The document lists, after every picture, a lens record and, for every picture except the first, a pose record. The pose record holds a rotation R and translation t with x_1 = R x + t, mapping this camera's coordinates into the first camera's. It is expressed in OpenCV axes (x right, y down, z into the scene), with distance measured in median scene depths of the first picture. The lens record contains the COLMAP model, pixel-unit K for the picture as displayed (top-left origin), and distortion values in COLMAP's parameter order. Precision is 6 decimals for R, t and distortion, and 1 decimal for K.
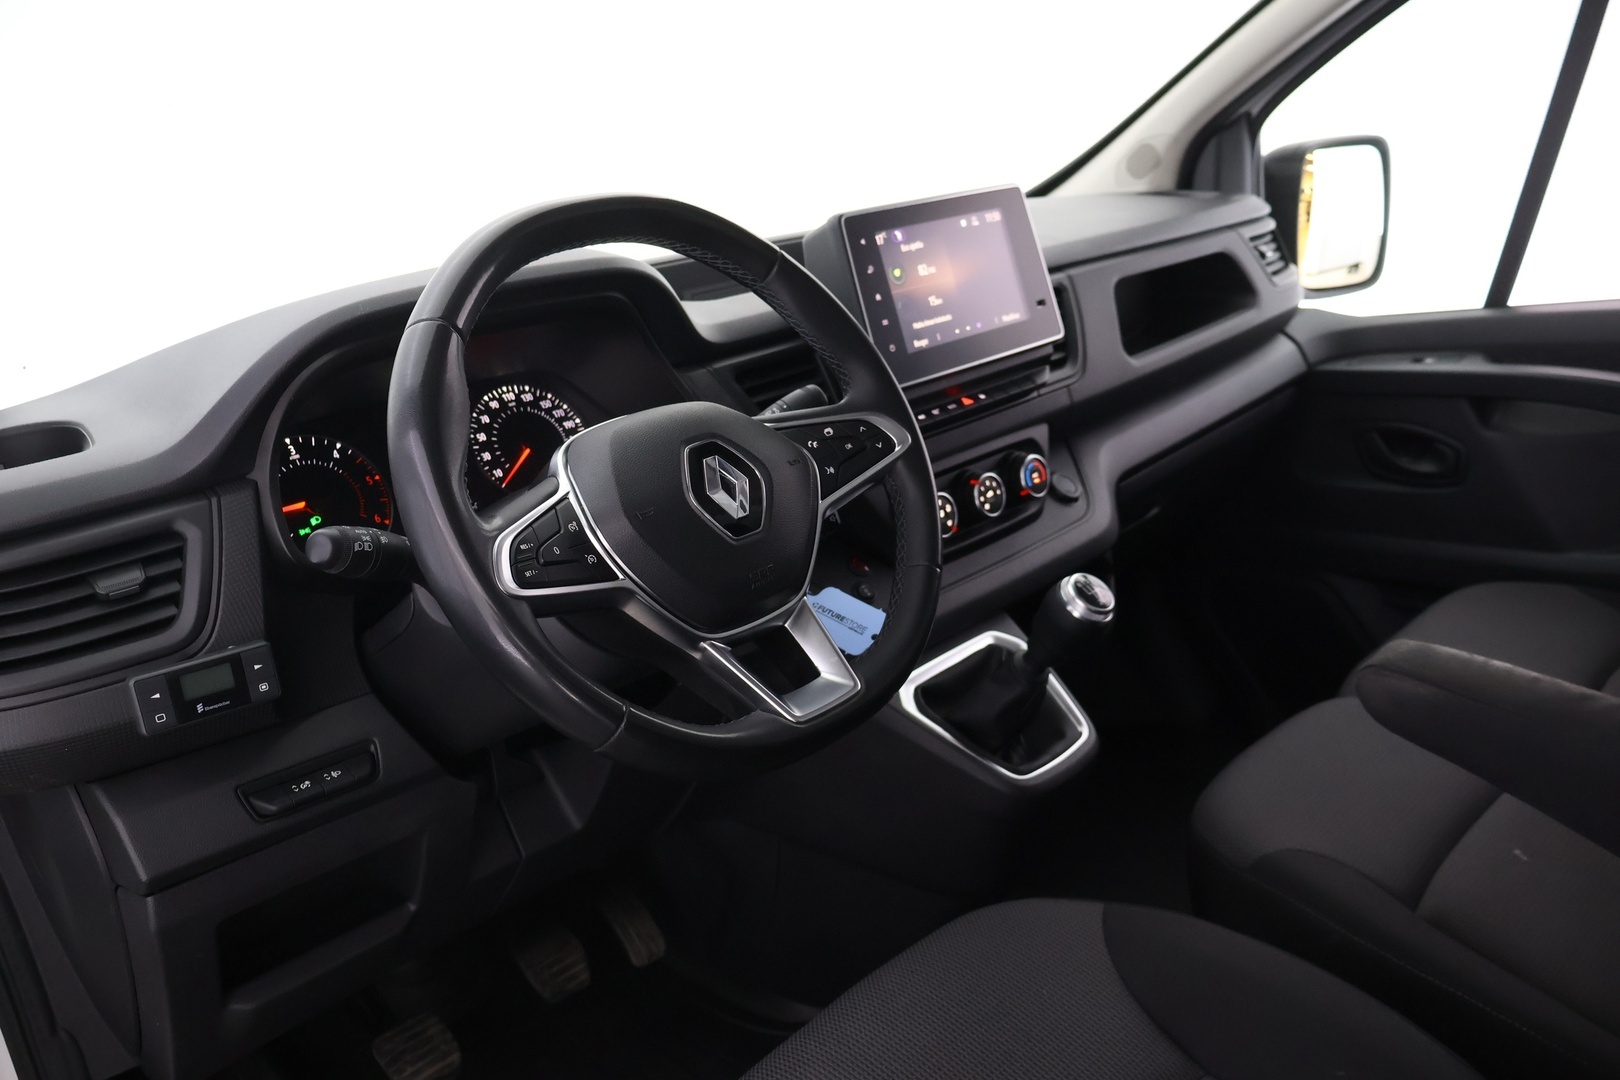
lens RADIAL K [[1328.5, 0, 810.0], [0, 1328.5, 540.0], [0, 0, 1]] dist [-0.006464, 0.005966]
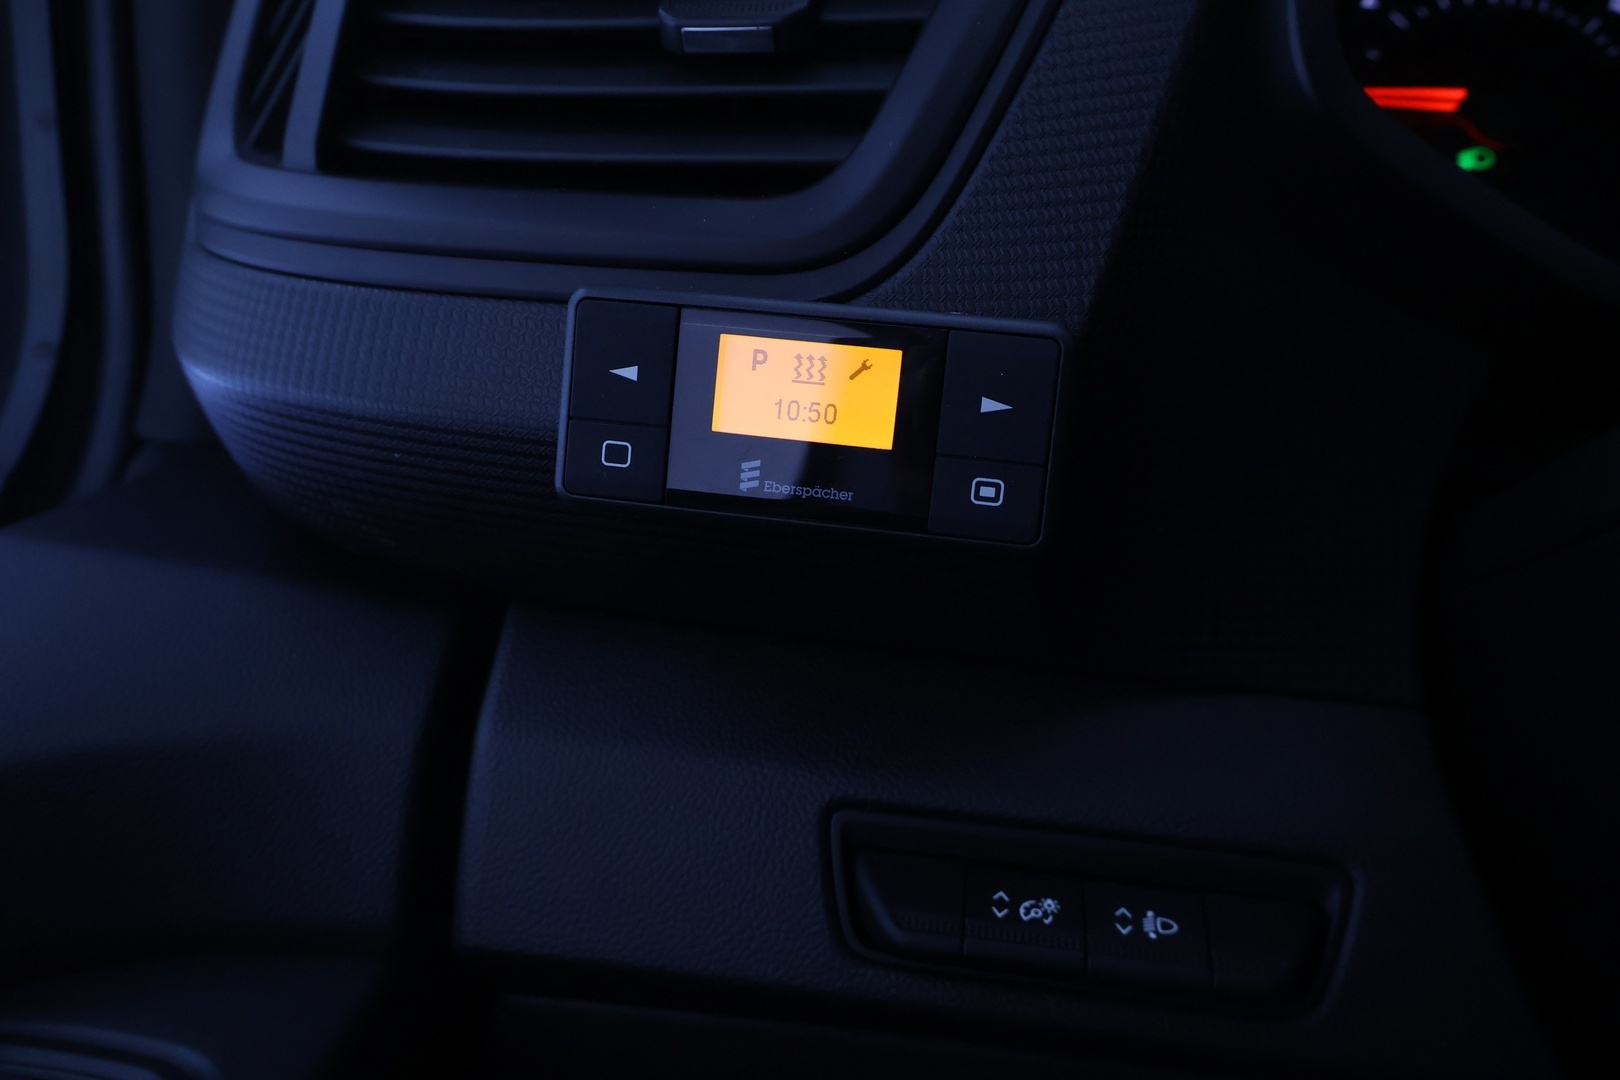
lens RADIAL K [[1328.5, 0, 810.0], [0, 1328.5, 540.0], [0, 0, 1]] dist [-0.006464, 0.005966]
pose [[0.600948, 0.301254, -0.740343, -0.569552], [-0.315713, 0.940399, 0.126391, 0.232619], [0.734294, 0.157781, 0.660241, 1.914977]]
